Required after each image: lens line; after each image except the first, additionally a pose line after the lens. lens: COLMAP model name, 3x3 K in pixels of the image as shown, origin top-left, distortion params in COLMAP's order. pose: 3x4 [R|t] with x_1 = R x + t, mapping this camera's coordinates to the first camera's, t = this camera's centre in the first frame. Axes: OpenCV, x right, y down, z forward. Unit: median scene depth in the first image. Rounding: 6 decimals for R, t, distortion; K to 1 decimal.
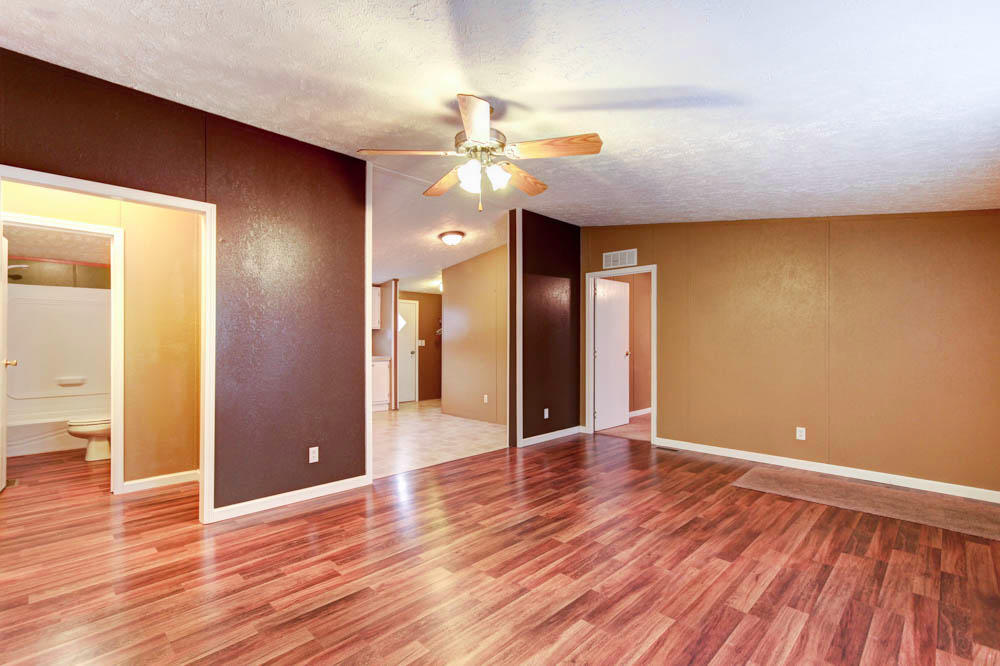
lens RADIAL K [[460.0, 0, 478.5], [0, 460.0, 341.0], [0, 0, 1]] dist [-0.000518, -0.000243]
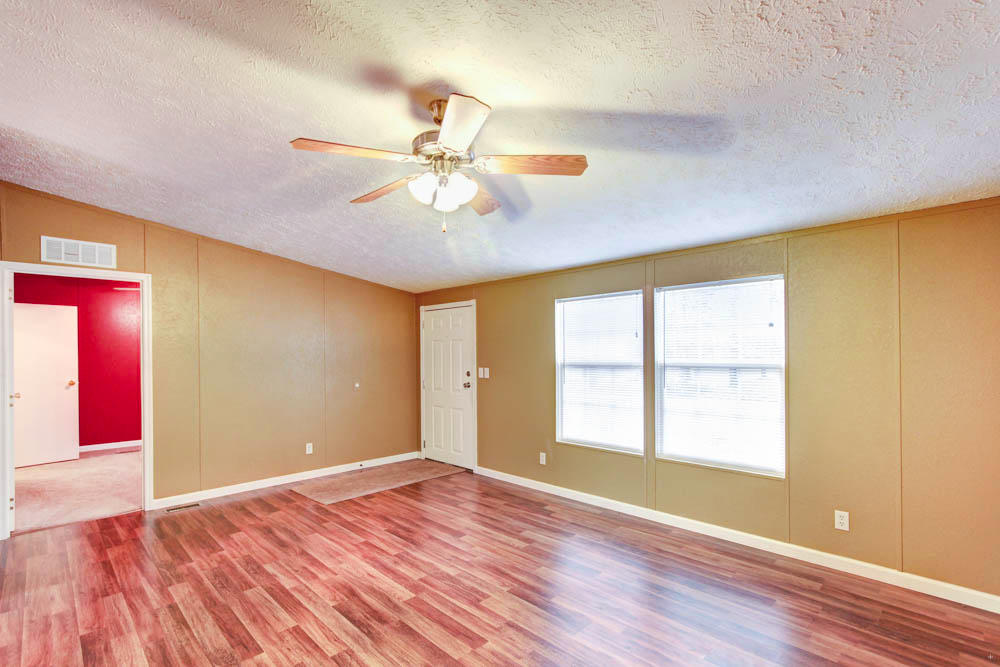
lens RADIAL K [[460.0, 0, 496.3], [0, 460.0, 357.4], [0, 0, 1]] dist [-0.000518, -0.000243]
pose [[-0.015366, -0.006903, 0.999858, -0.777309], [0.008029, 0.999943, 0.007027, -0.059374], [-0.999850, 0.008135, -0.015310, 0.861624]]
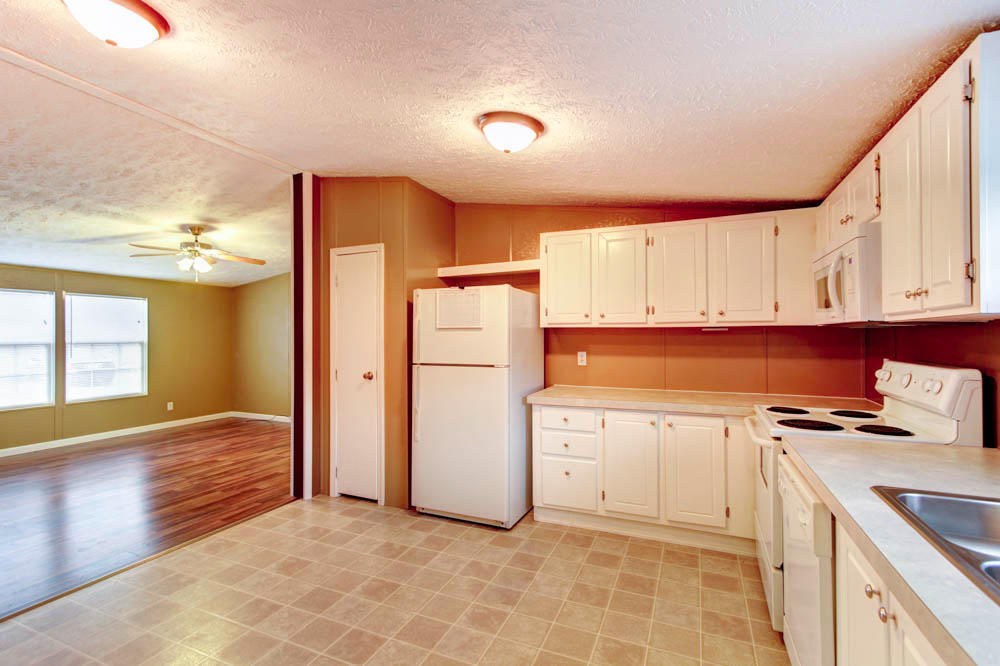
lens RADIAL K [[460.0, 0, 497.0], [0, 460.0, 334.9], [0, 0, 1]] dist [-0.000518, -0.000243]
pose [[-0.922132, -0.000464, -0.386875, -0.376269], [-0.000826, 0.999999, 0.000770, -0.060281], [0.386875, 0.001029, -0.922132, 3.042022]]
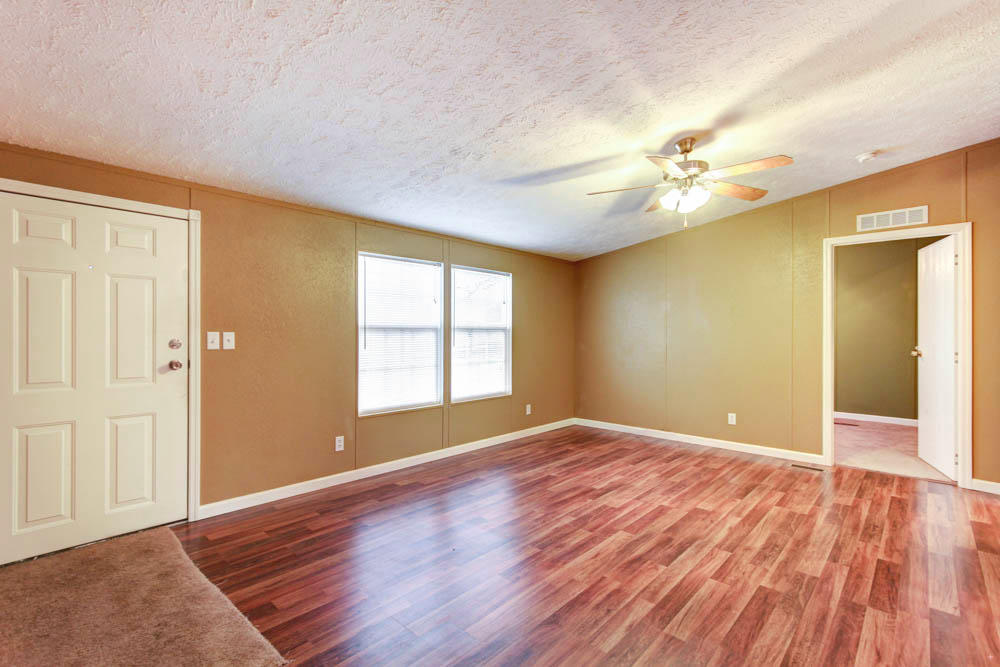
lens RADIAL K [[460.0, 0, 491.1], [0, 460.0, 334.9], [0, 0, 1]] dist [-0.000518, -0.000243]
pose [[-0.999098, -0.001949, -0.042415, 0.531324], [-0.002183, 0.999983, 0.005466, -0.003433], [0.042403, 0.005554, -0.999085, 2.052416]]
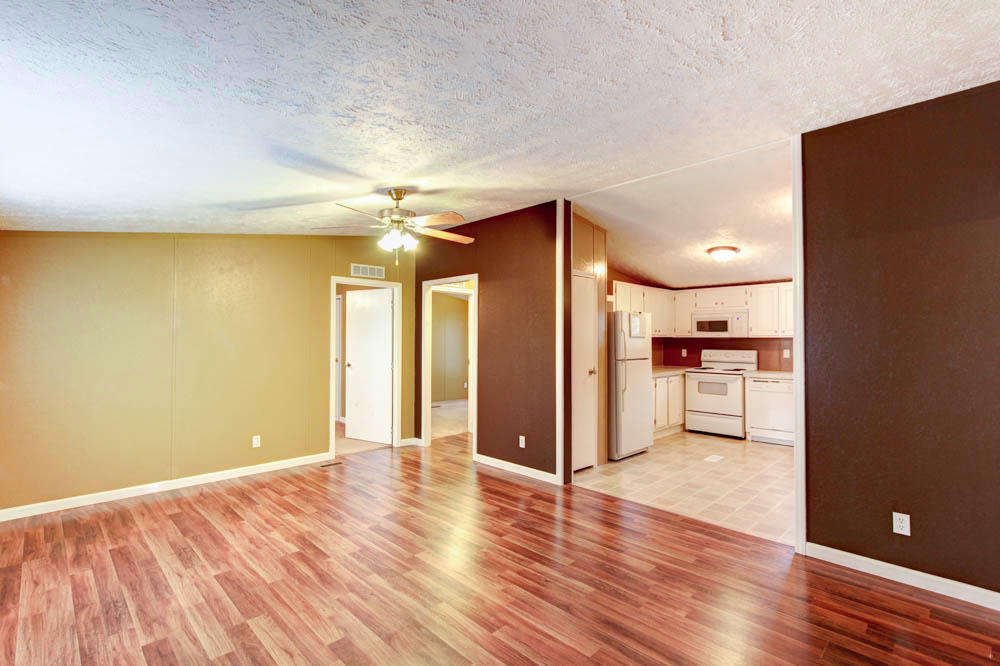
lens RADIAL K [[460.0, 0, 494.7], [0, 460.0, 337.3], [0, 0, 1]] dist [-0.000518, -0.000243]
pose [[0.010260, -0.005234, -0.999934, 1.280625], [-0.005101, 0.999973, -0.005286, -0.061500], [0.999934, 0.005155, 0.010233, 1.195933]]
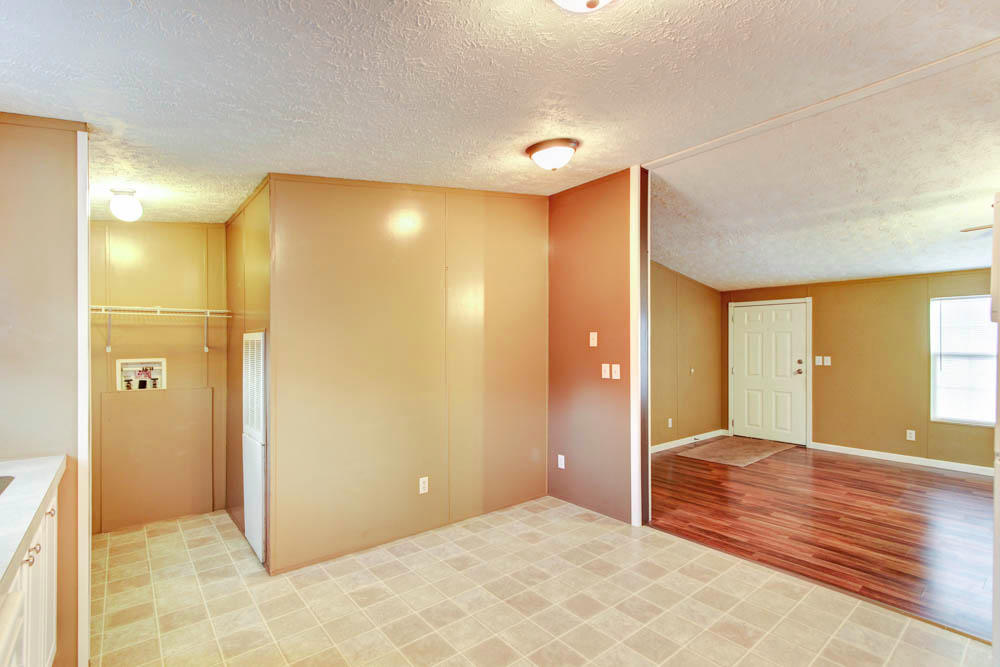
lens RADIAL K [[460.0, 0, 486.7], [0, 460.0, 345.7], [0, 0, 1]] dist [-0.000518, -0.000243]
pose [[0.096873, -0.004253, 0.995288, -1.216871], [0.003577, 0.999986, 0.003925, -0.069355], [-0.995290, 0.003180, 0.096887, 2.286846]]
